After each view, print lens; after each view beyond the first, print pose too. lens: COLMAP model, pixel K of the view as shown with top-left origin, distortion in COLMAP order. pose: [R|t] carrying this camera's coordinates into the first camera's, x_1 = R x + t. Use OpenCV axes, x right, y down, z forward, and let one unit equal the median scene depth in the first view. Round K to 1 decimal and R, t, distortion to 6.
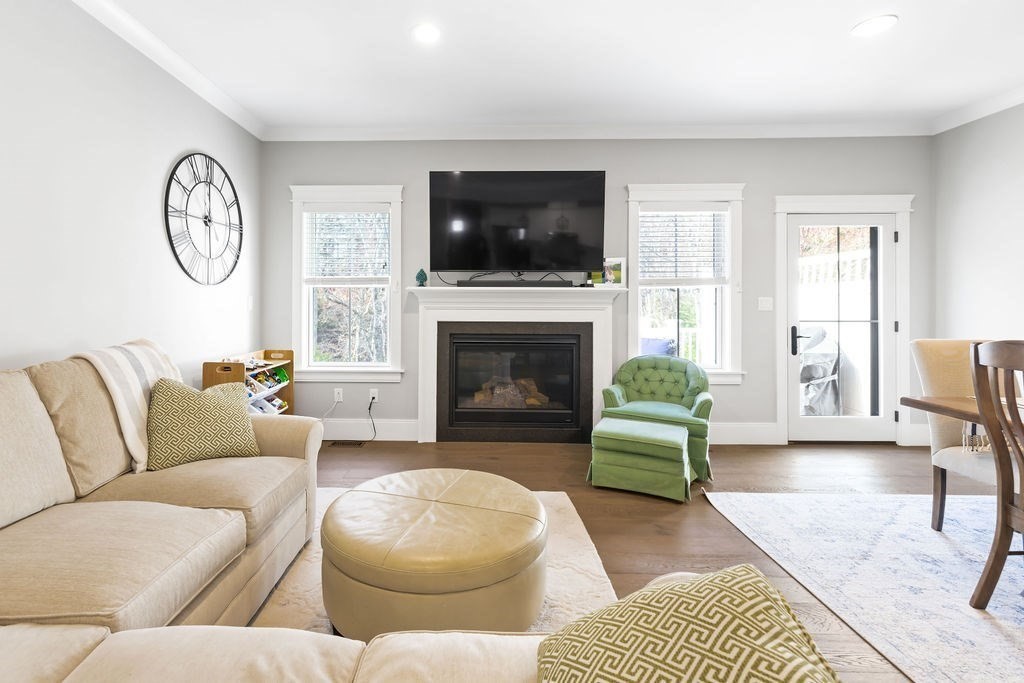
lens RADIAL K [[436.4, 0, 447.8], [0, 436.4, 297.7], [0, 0, 1]] dist [-0.001005, -0.000491]
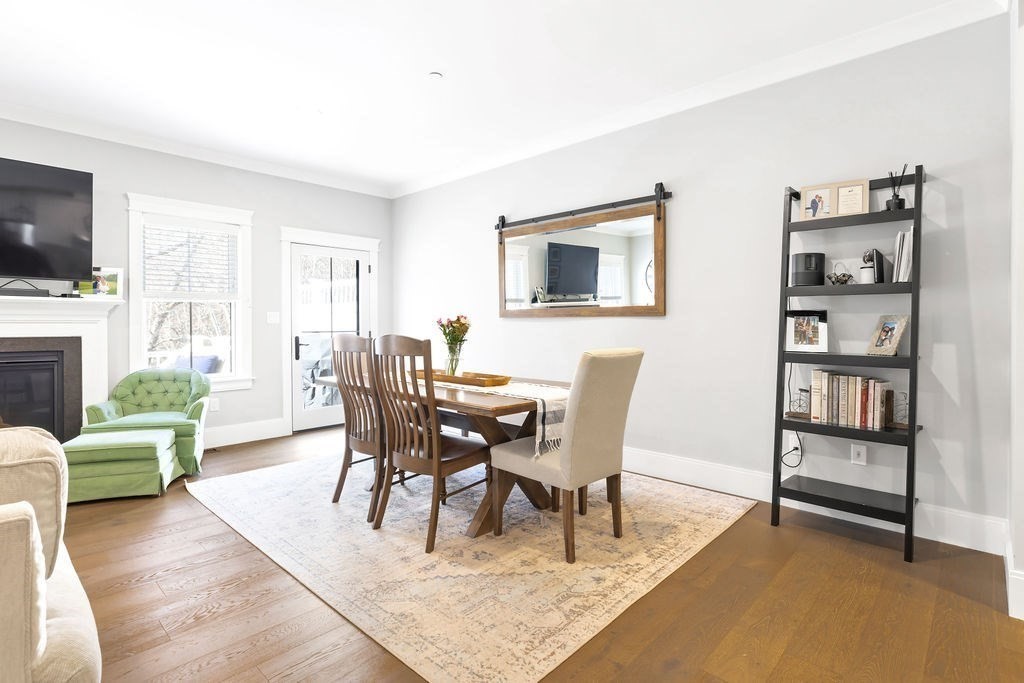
lens RADIAL K [[496.9, 0, 512.5], [0, 496.9, 331.1], [0, 0, 1]] dist [-0.015901, -0.000452]
pose [[0.654946, -0.014230, 0.755542, 0.149912], [0.003089, 0.999865, 0.016154, 0.031400], [-0.755670, -0.008246, 0.654901, -0.358902]]
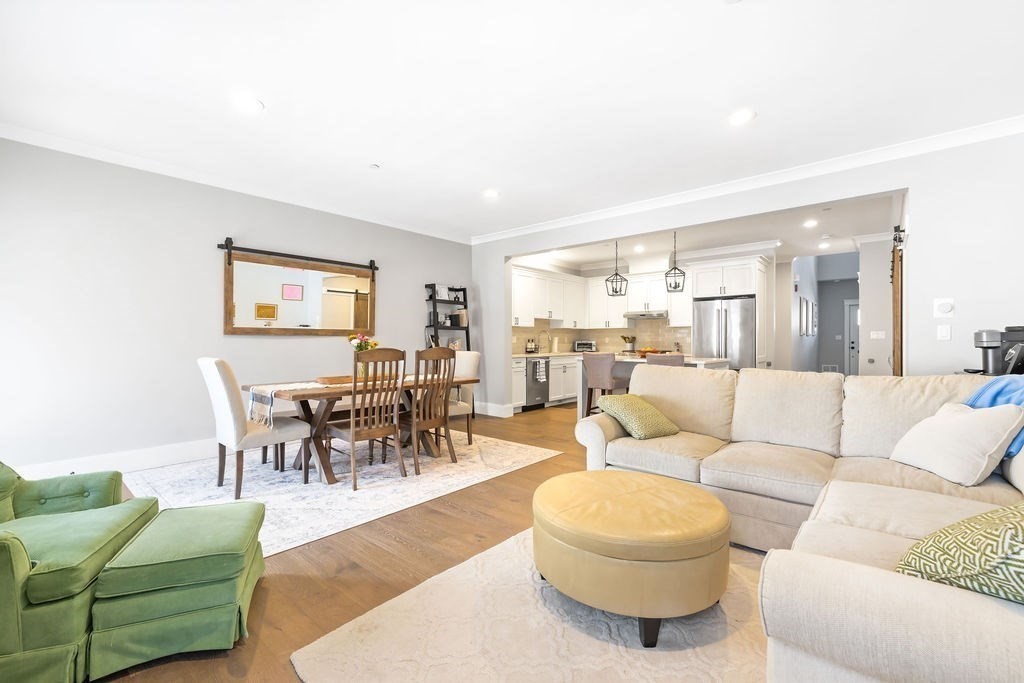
lens RADIAL K [[436.4, 0, 508.8], [0, 436.4, 340.2], [0, 0, 1]] dist [-0.001005, -0.000491]
pose [[-0.776164, -0.004883, 0.630512, -0.277709], [-0.004061, 0.999988, 0.002745, 0.023884], [-0.630517, -0.000430, -0.776175, 1.111233]]
